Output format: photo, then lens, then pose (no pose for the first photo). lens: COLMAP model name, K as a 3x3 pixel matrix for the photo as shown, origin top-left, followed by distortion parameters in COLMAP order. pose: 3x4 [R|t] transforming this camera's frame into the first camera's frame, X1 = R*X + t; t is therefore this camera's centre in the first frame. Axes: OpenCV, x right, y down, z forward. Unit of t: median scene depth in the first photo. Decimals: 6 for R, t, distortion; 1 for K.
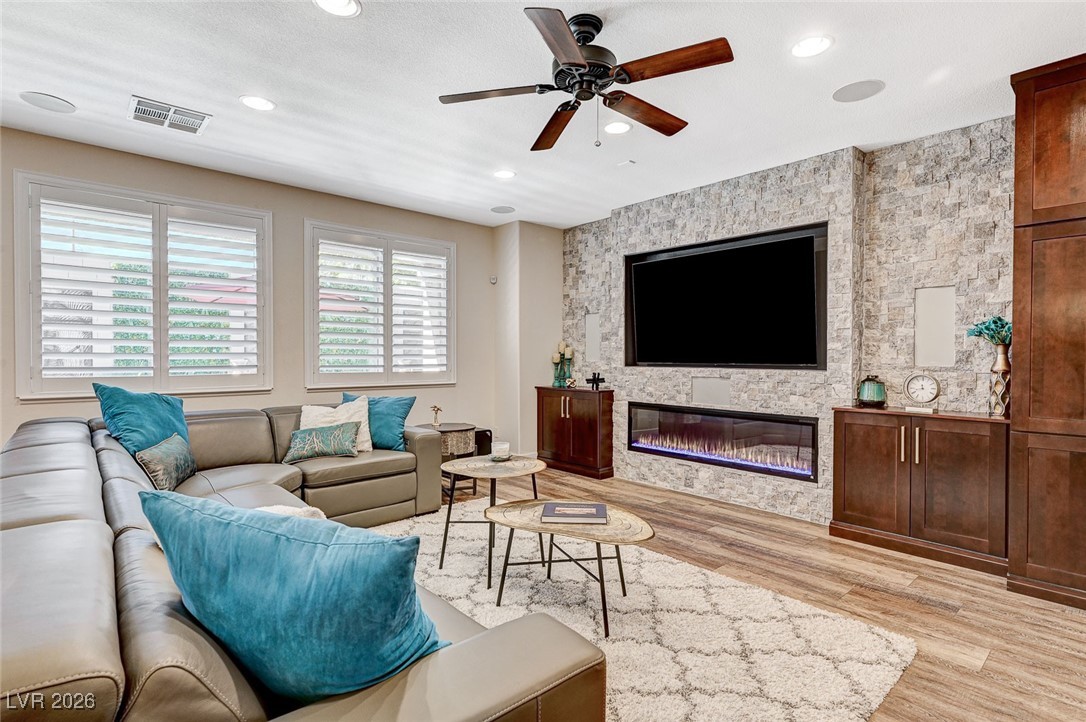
lens RADIAL K [[535.8, 0, 544.1], [0, 535.8, 358.4], [0, 0, 1]] dist [0.000790, 0.000430]
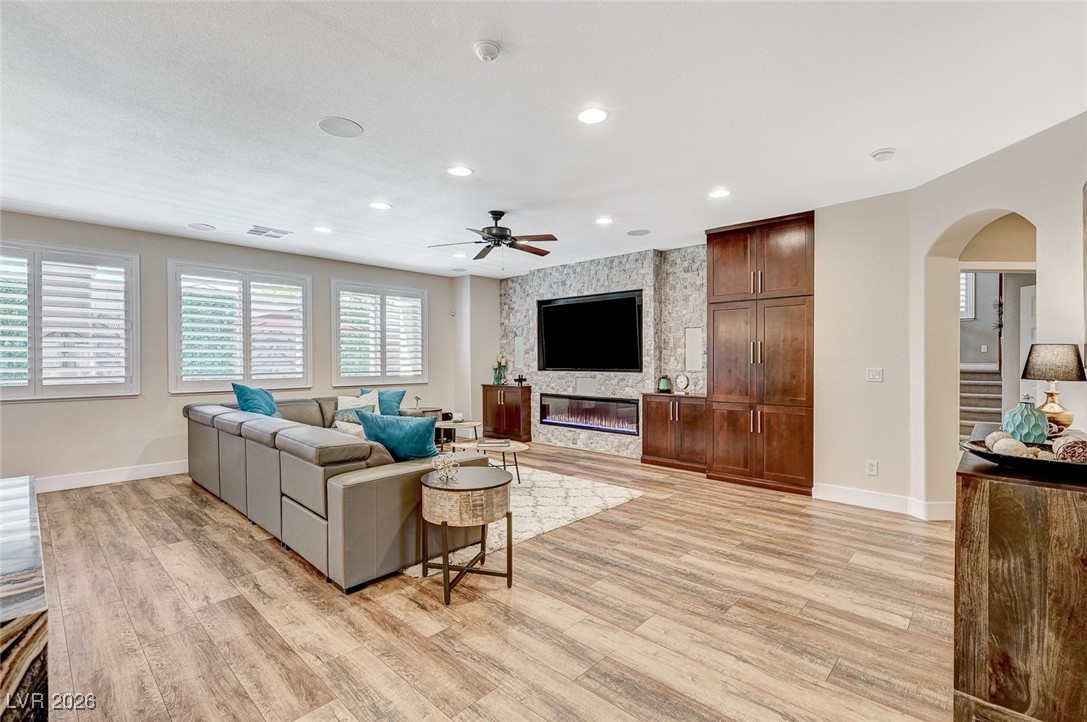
lens RADIAL K [[486.4, 0, 541.9], [0, 486.4, 363.2], [0, 0, 1]] dist [-0.005012, -0.000139]
pose [[0.996070, -0.005985, 0.088364, 0.046691], [0.005744, 0.999979, 0.002975, -0.014710], [-0.088380, -0.002456, 0.996084, -0.544547]]
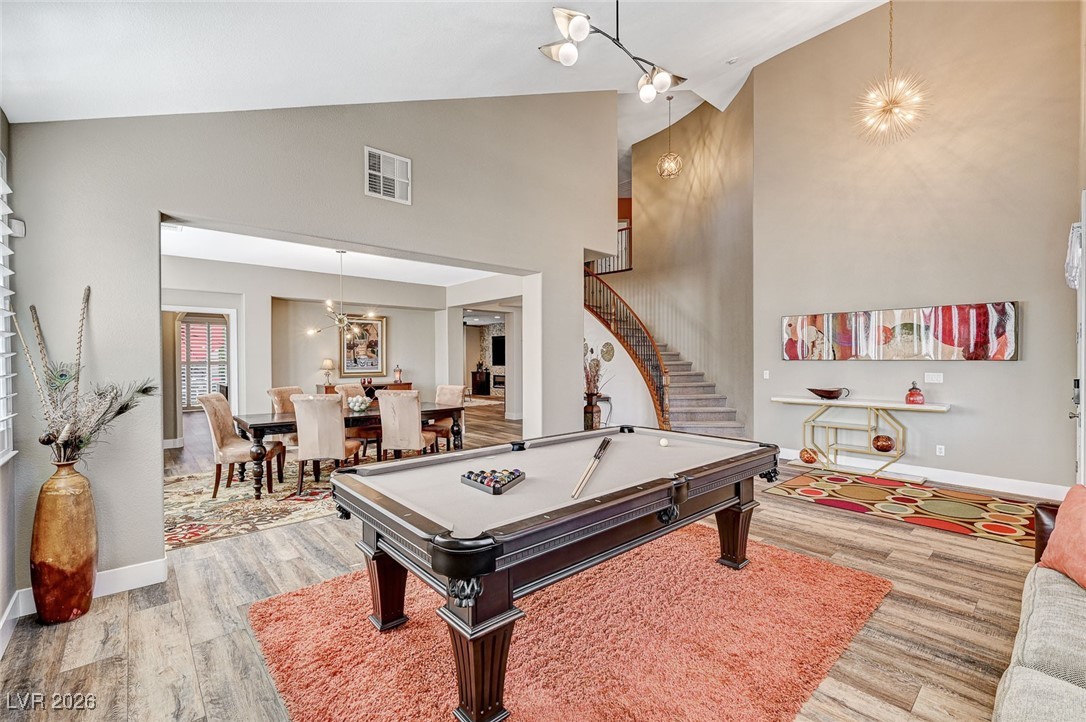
lens RADIAL K [[470.0, 0, 543.8], [0, 470.0, 361.3], [0, 0, 1]] dist [0.000242, 0.000120]
pose [[0.999994, -0.001884, 0.003059, 0.644792], [0.001885, 0.999998, -0.000114, -0.019164], [-0.003059, 0.000120, 0.999995, -2.970854]]
